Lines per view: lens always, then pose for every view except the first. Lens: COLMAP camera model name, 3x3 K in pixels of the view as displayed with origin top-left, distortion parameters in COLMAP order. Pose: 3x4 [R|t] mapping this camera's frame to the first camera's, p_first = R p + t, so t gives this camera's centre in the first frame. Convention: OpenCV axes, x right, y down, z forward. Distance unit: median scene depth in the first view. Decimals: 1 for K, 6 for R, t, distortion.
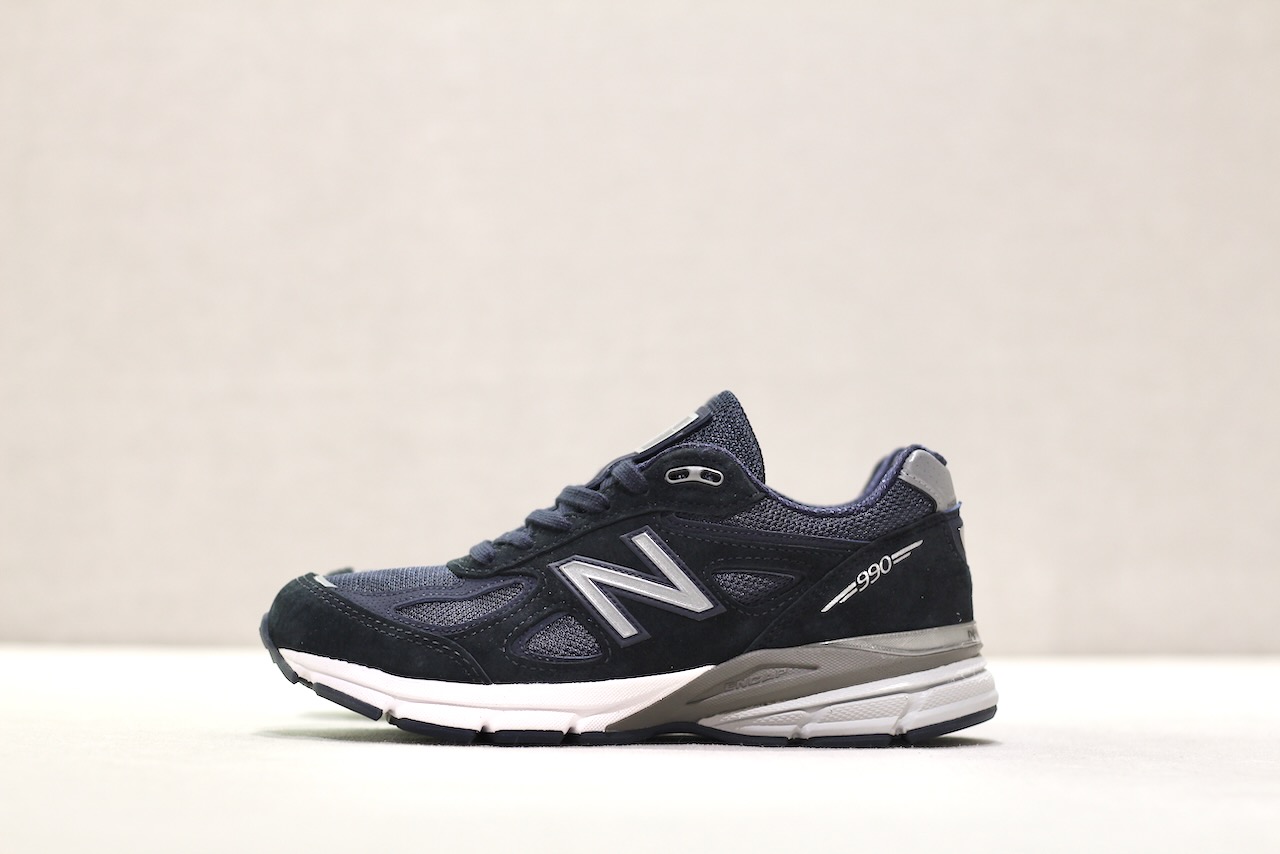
lens RADIAL K [[2971.8, 0, 640.0], [0, 2971.8, 427.0], [0, 0, 1]] dist [-0.020779, 0.134336]
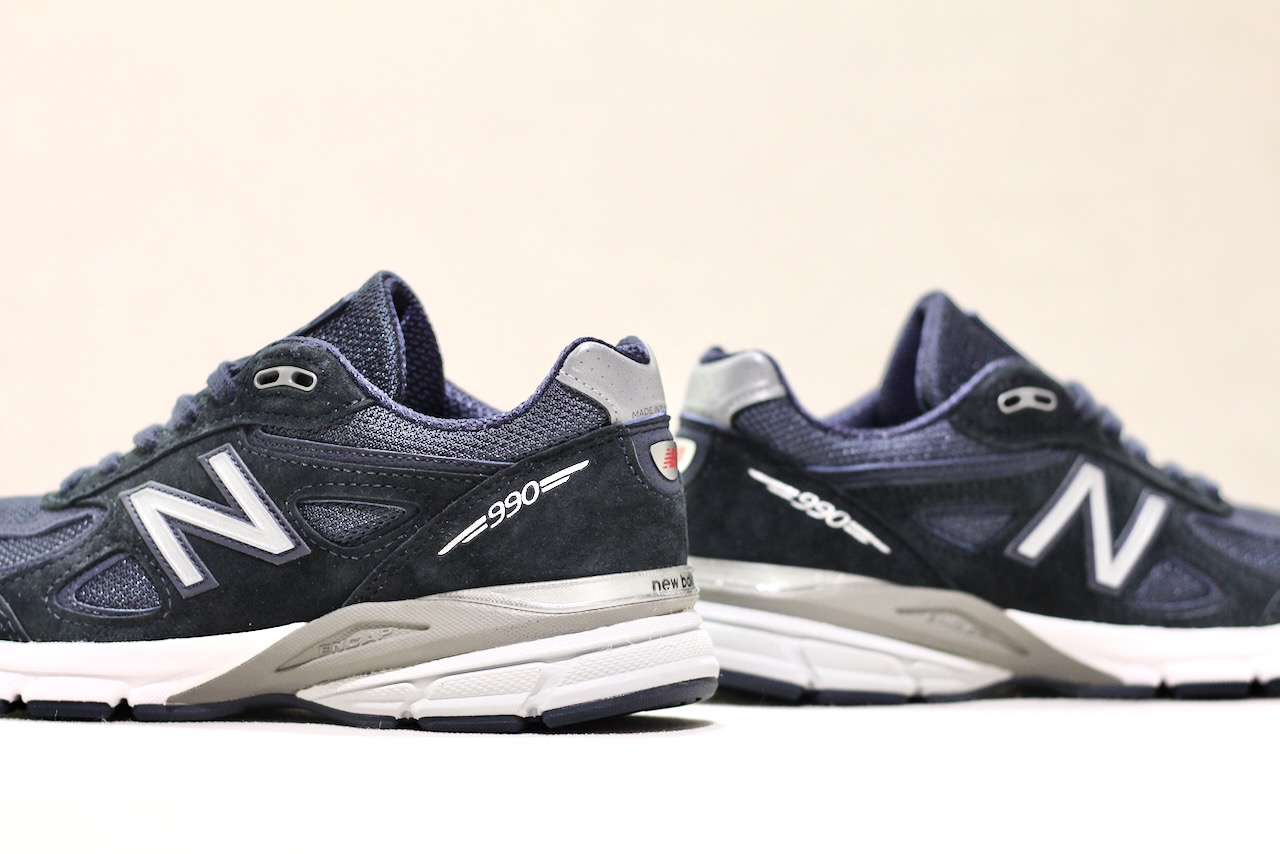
lens RADIAL K [[2971.8, 0, 640.0], [0, 2971.8, 427.0], [0, 0, 1]] dist [-0.020779, 0.134336]
pose [[0.956455, -0.005756, -0.291822, 0.335187], [0.013940, 0.999565, 0.025972, 0.010104], [0.291546, -0.028909, 0.956120, 0.283201]]
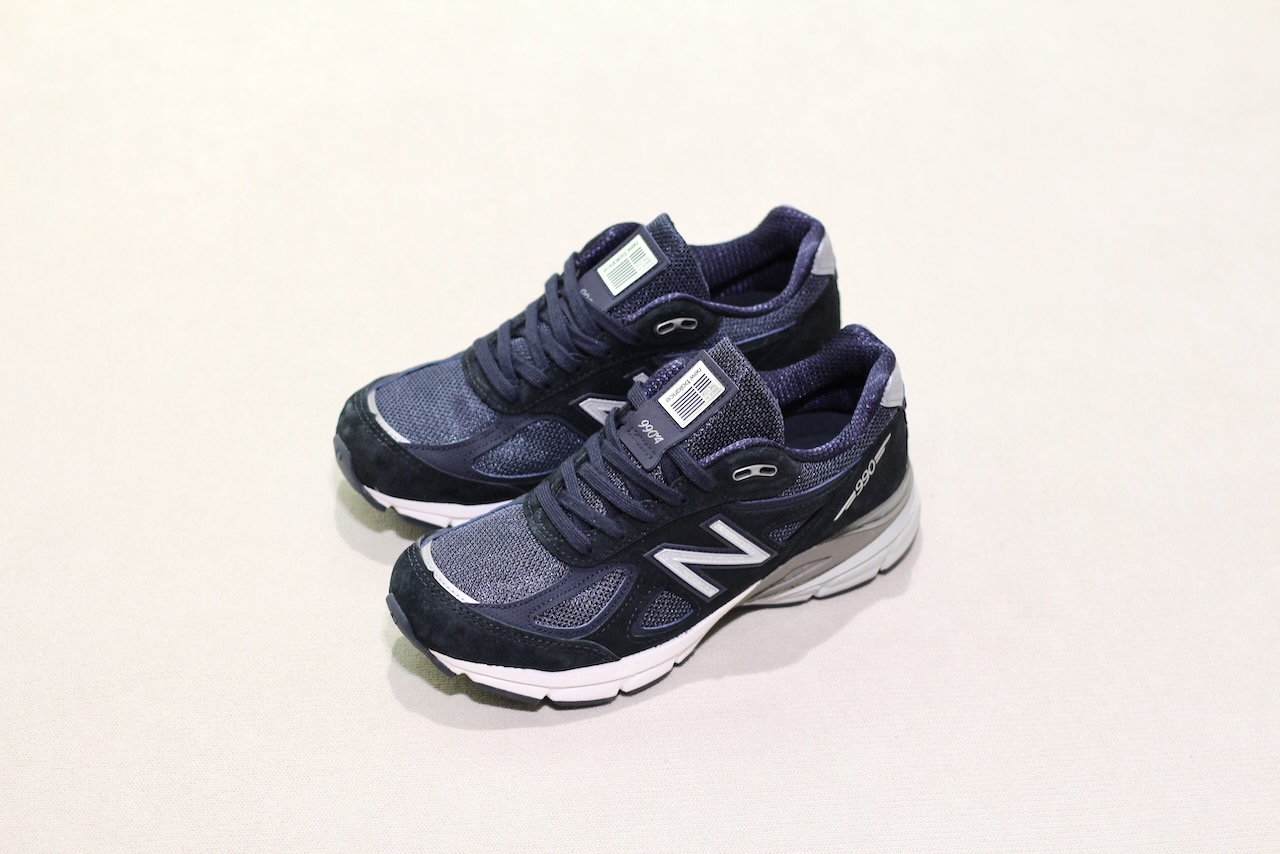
lens RADIAL K [[2971.8, 0, 640.0], [0, 2971.8, 427.0], [0, 0, 1]] dist [-0.020779, 0.134336]
pose [[0.885664, -0.283786, 0.367510, -0.473758], [-0.058728, 0.716673, 0.694933, -0.854734], [-0.460597, -0.637060, 0.618065, 0.271405]]
